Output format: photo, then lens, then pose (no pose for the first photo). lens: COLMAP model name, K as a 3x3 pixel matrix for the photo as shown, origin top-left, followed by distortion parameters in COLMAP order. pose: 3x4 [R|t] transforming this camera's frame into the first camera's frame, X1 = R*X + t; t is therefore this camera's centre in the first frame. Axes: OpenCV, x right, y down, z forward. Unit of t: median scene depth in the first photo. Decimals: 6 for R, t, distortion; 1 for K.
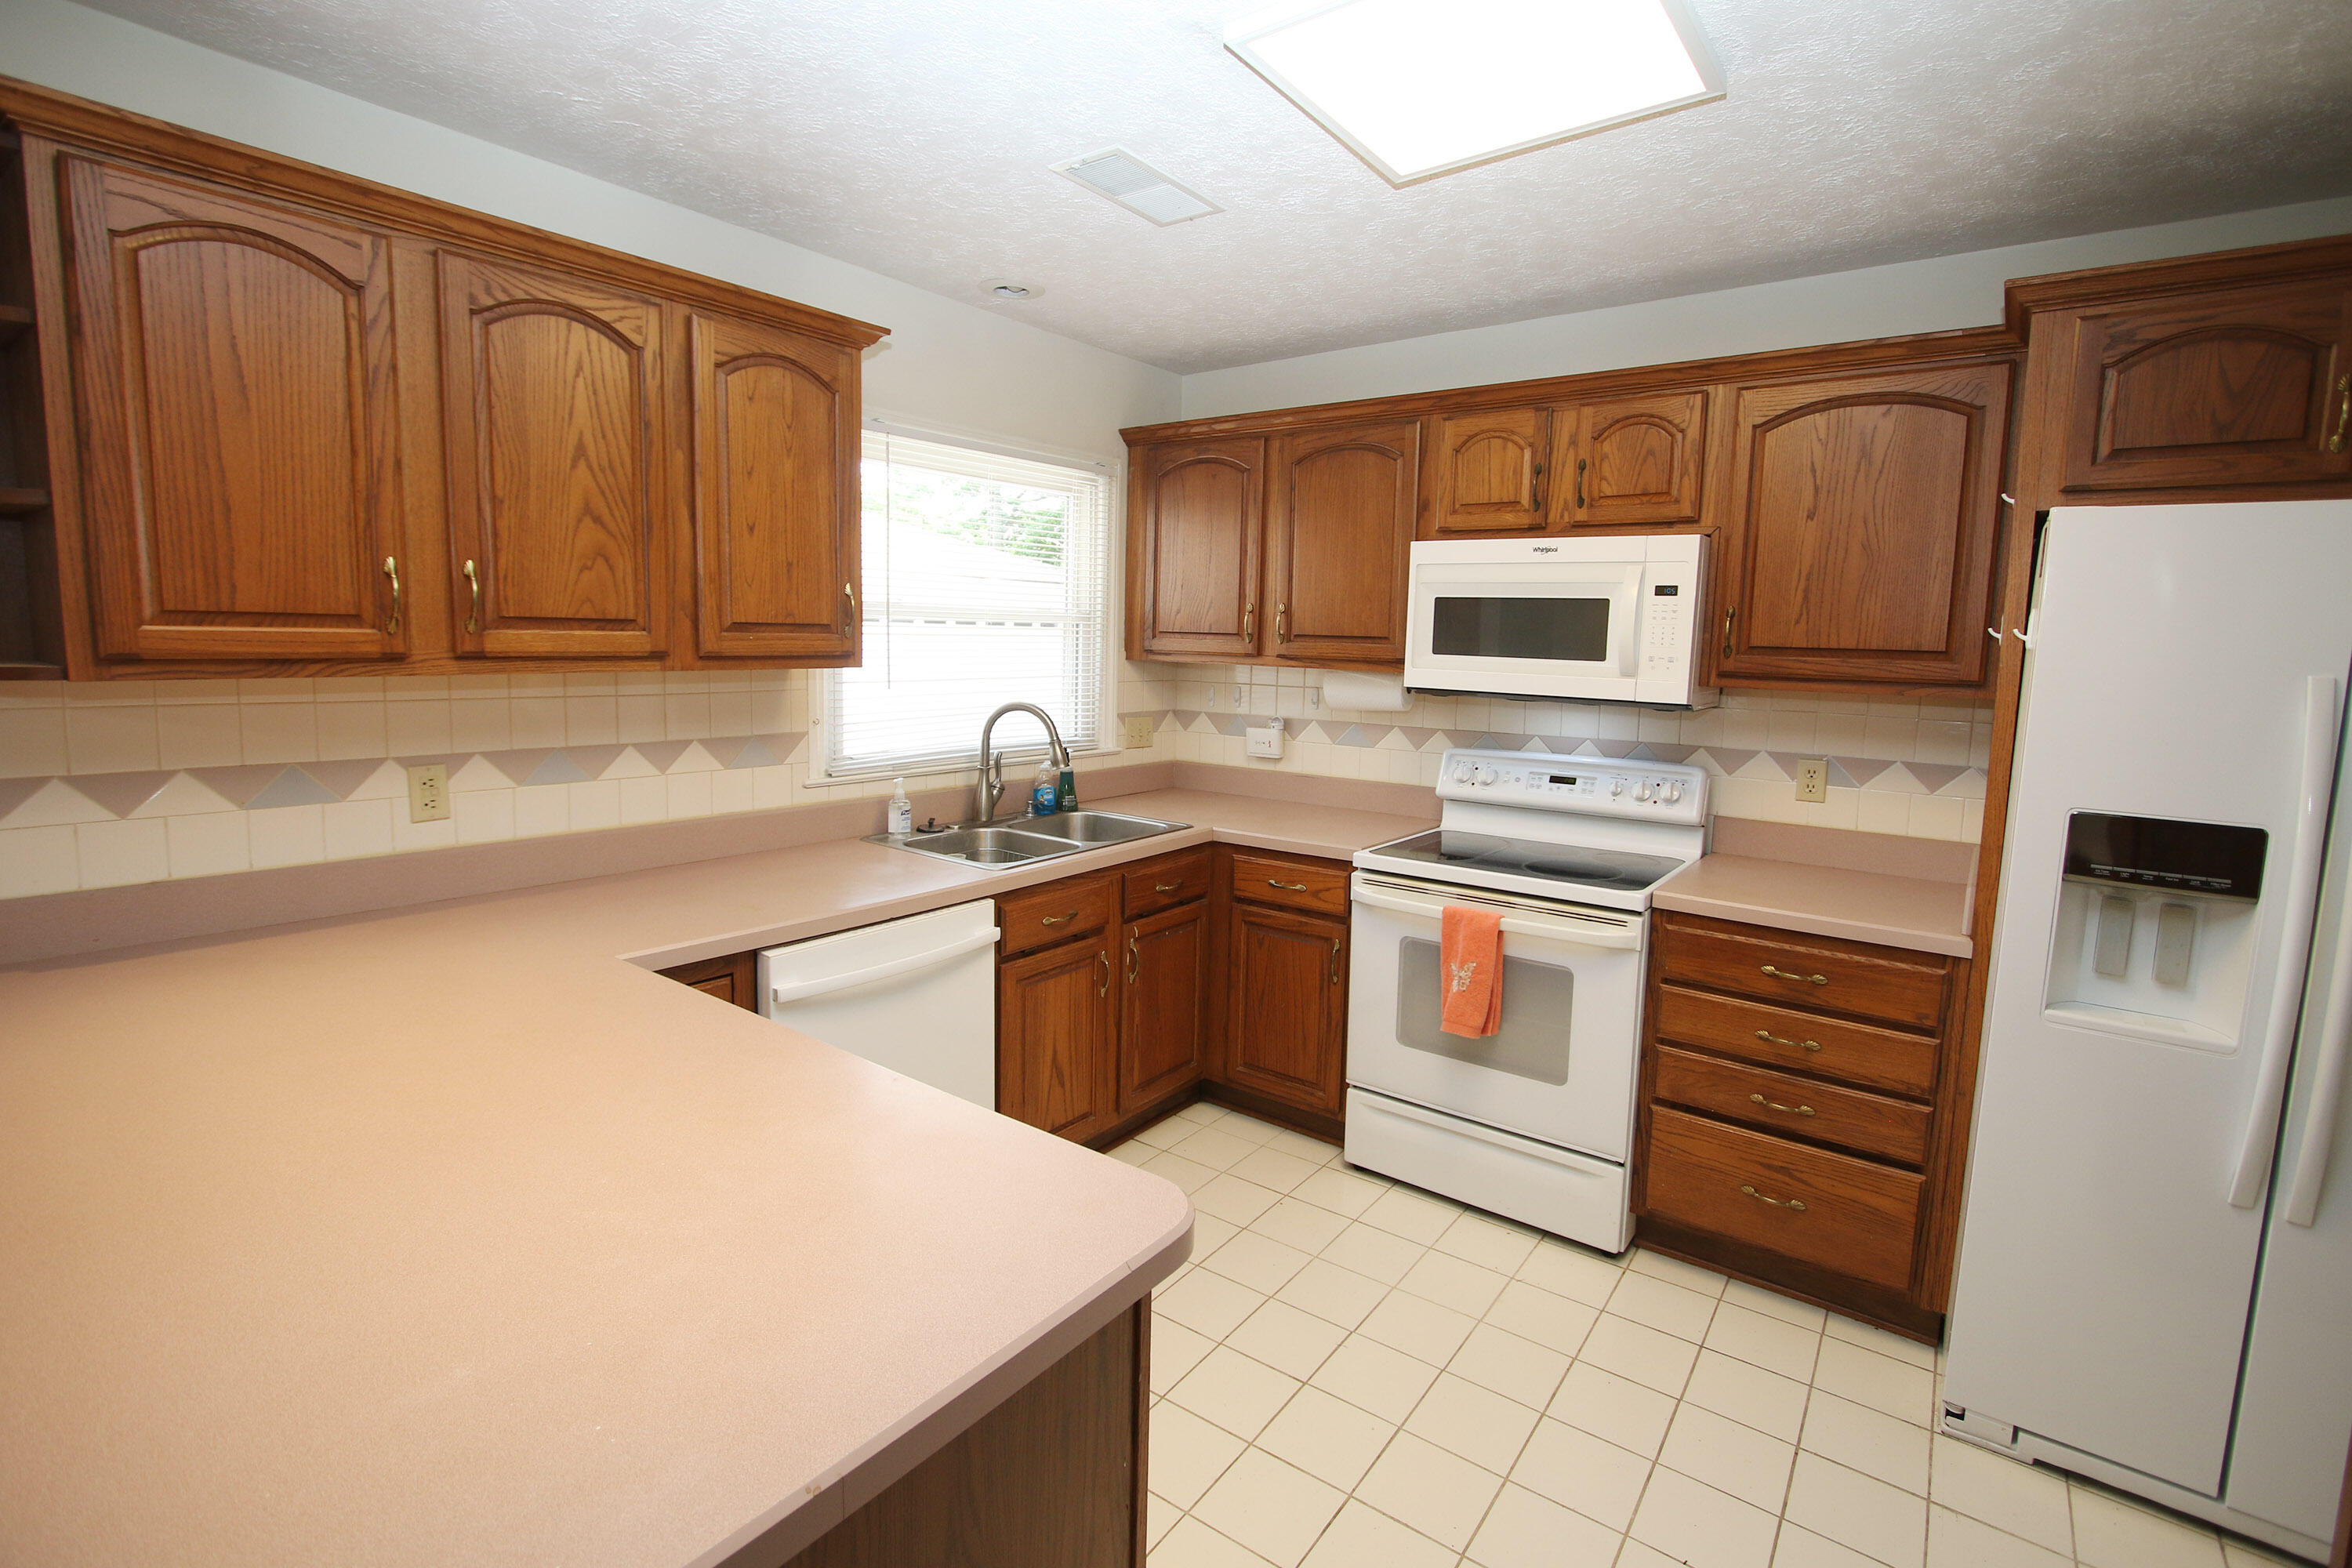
lens RADIAL K [[1077.1, 0, 1176.8], [0, 1077.1, 758.9], [0, 0, 1]] dist [-0.016620, 0.001253]
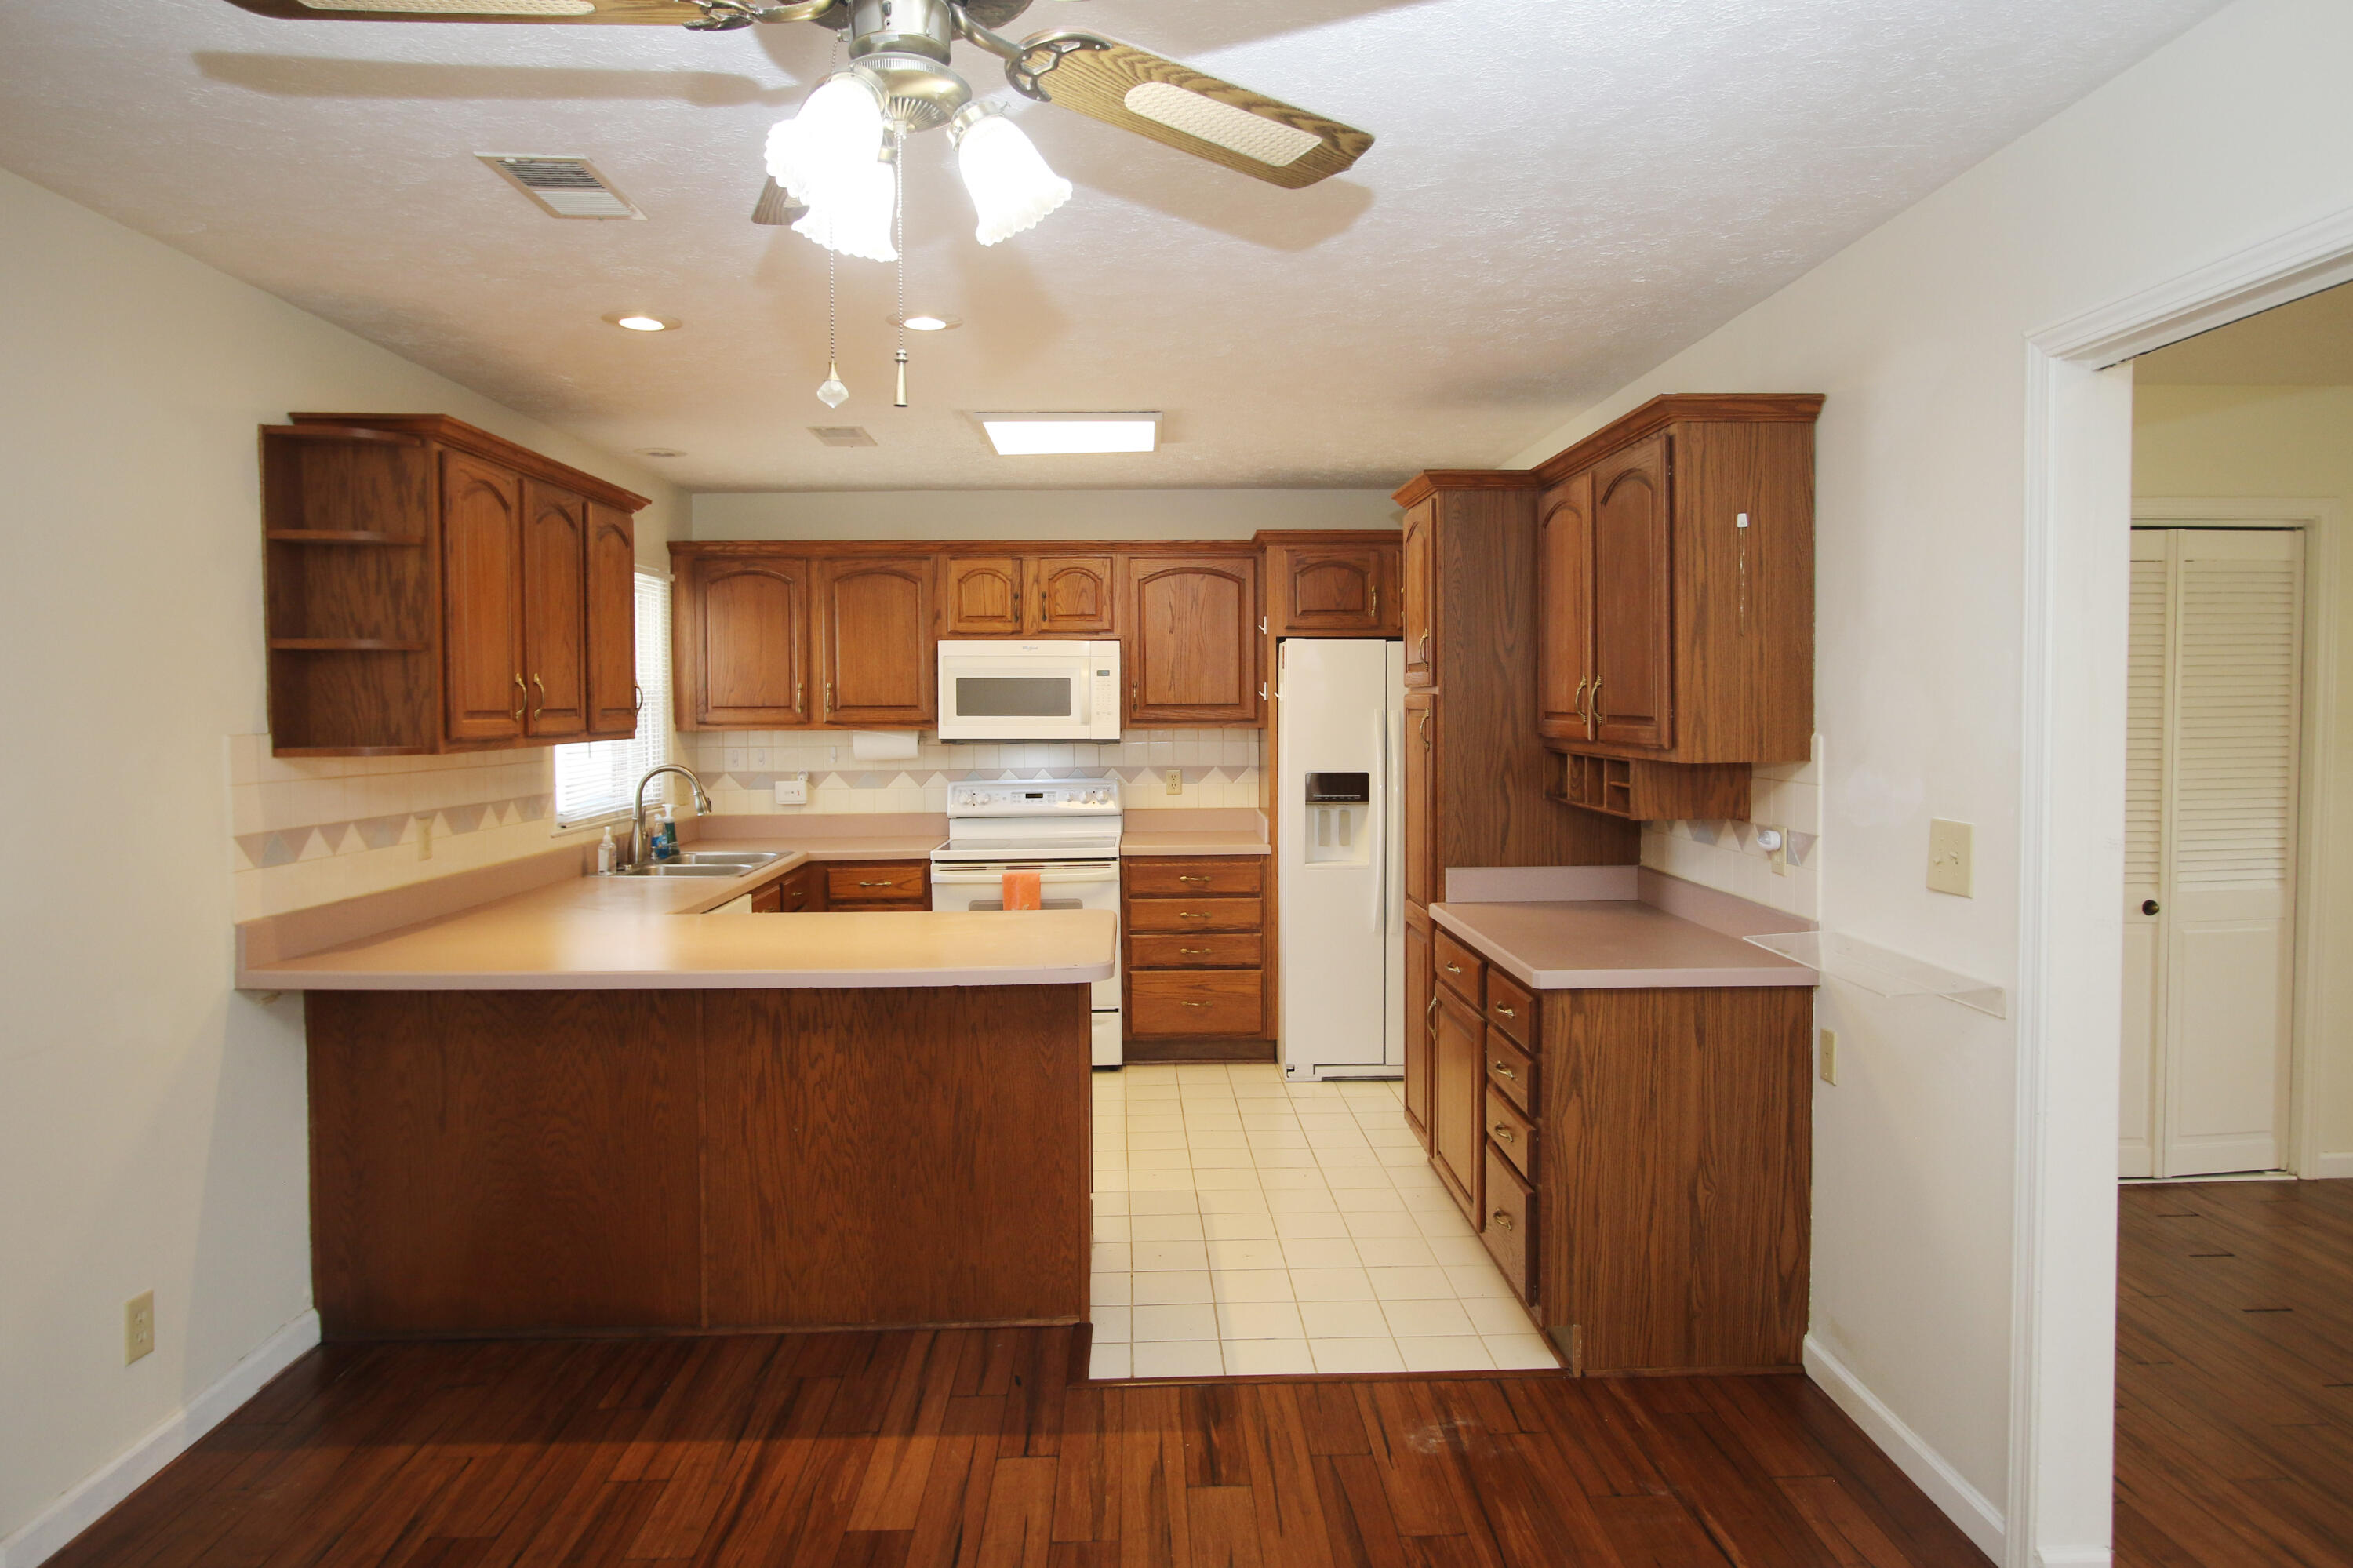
lens RADIAL K [[1451.5, 0, 1185.1], [0, 1451.5, 779.8], [0, 0, 1]] dist [0.006868, 0.011387]
pose [[0.776073, -0.062637, 0.627524, -0.910872], [0.098361, 0.994900, -0.022339, 0.077215], [-0.622925, 0.079060, 0.778276, -0.871764]]
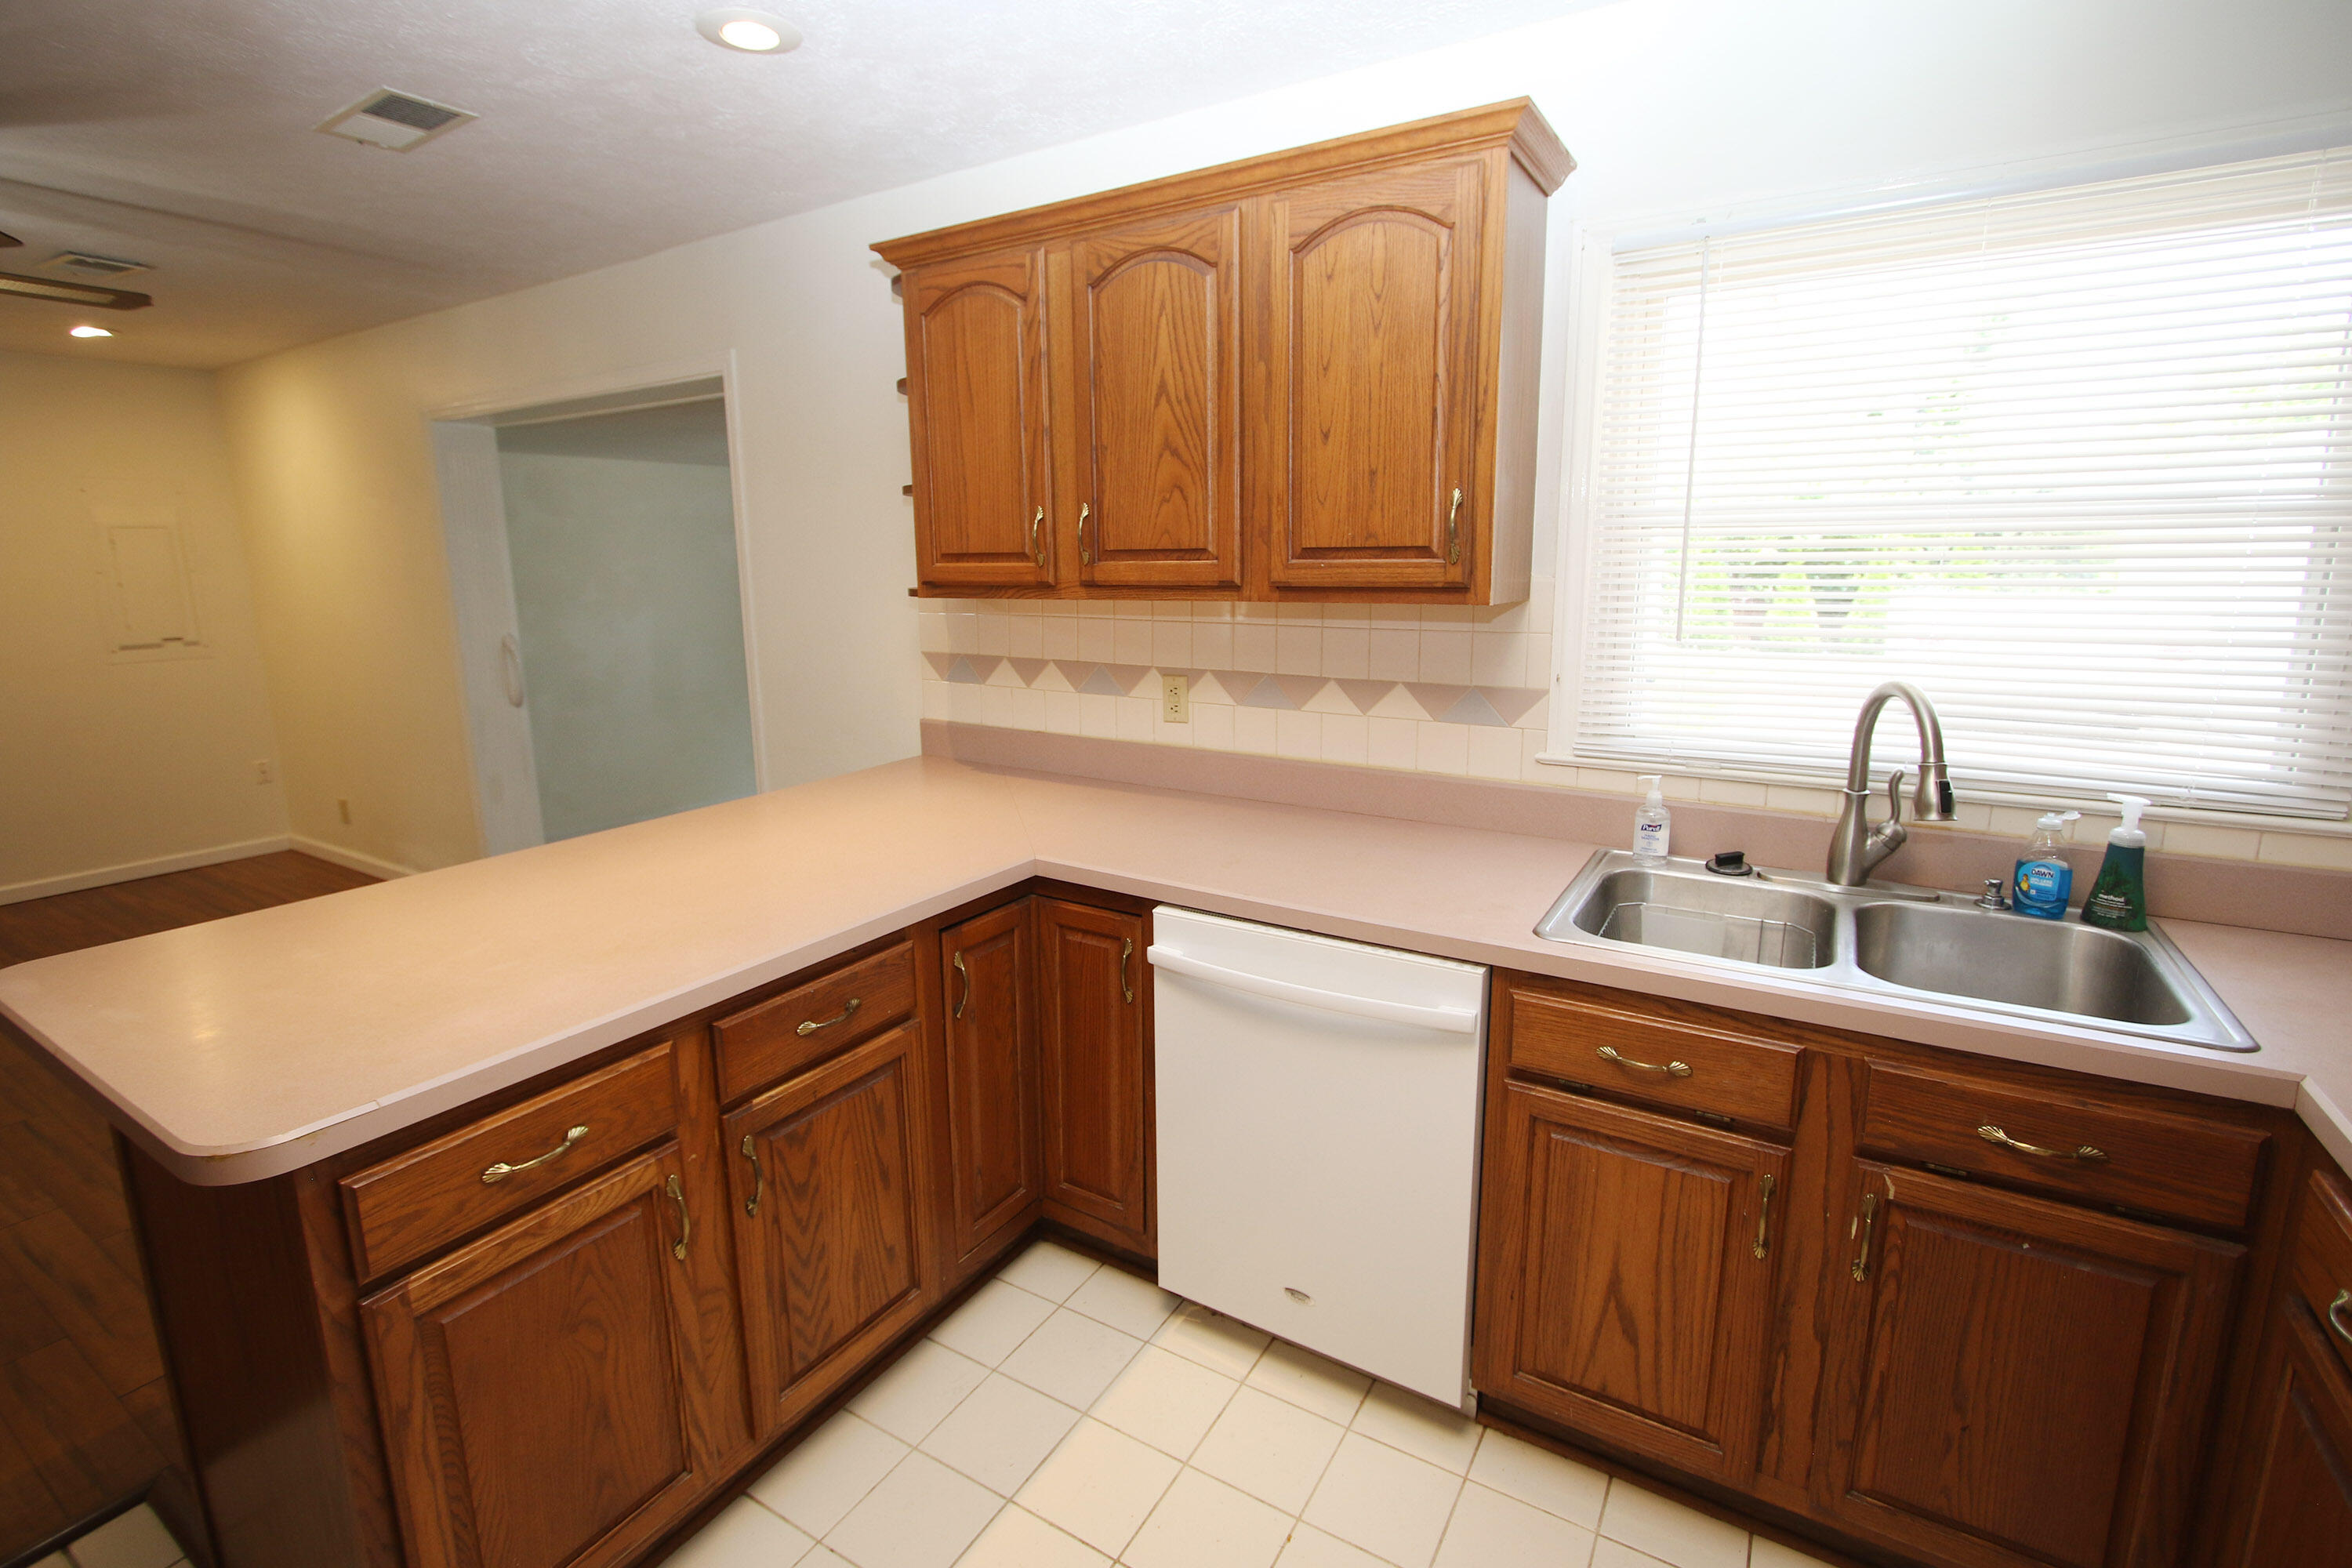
lens RADIAL K [[1077.1, 0, 1184.0], [0, 1077.1, 760.5], [0, 0, 1]] dist [-0.016620, 0.001253]
pose [[0.095371, 0.159891, -0.982517, 0.414326], [-0.103968, 0.983218, 0.149913, -0.068891], [0.989998, 0.087853, 0.110394, 0.724154]]
